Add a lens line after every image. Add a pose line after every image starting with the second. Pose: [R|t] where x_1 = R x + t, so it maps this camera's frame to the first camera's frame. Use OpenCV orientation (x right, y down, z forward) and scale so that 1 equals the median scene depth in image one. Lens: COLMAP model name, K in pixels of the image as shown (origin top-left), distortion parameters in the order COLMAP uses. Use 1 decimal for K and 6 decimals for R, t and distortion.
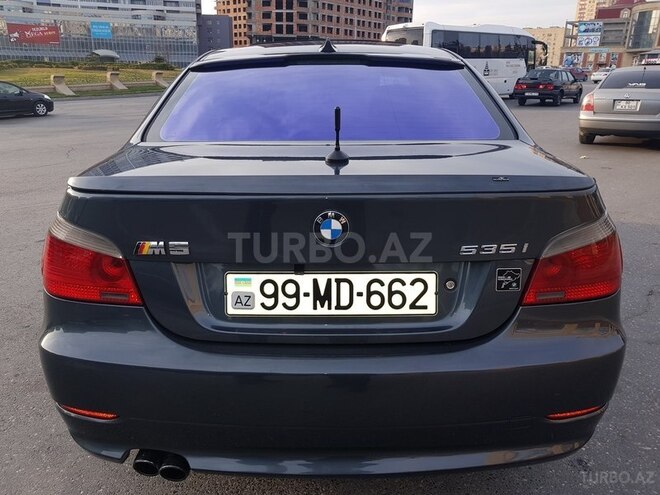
lens RADIAL K [[533.2, 0, 327.0], [0, 533.2, 249.9], [0, 0, 1]] dist [-0.013930, 0.010287]
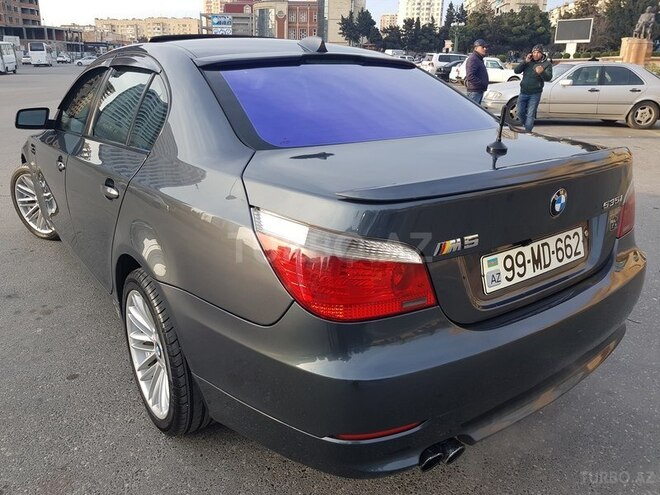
lens RADIAL K [[533.2, 0, 330.0], [0, 533.2, 245.6], [0, 0, 1]] dist [-0.013930, 0.010287]
pose [[0.801930, -0.188513, 0.566895, -1.072445], [0.181922, 0.980901, 0.068838, -0.116034], [-0.569045, 0.047927, 0.820909, 0.261824]]
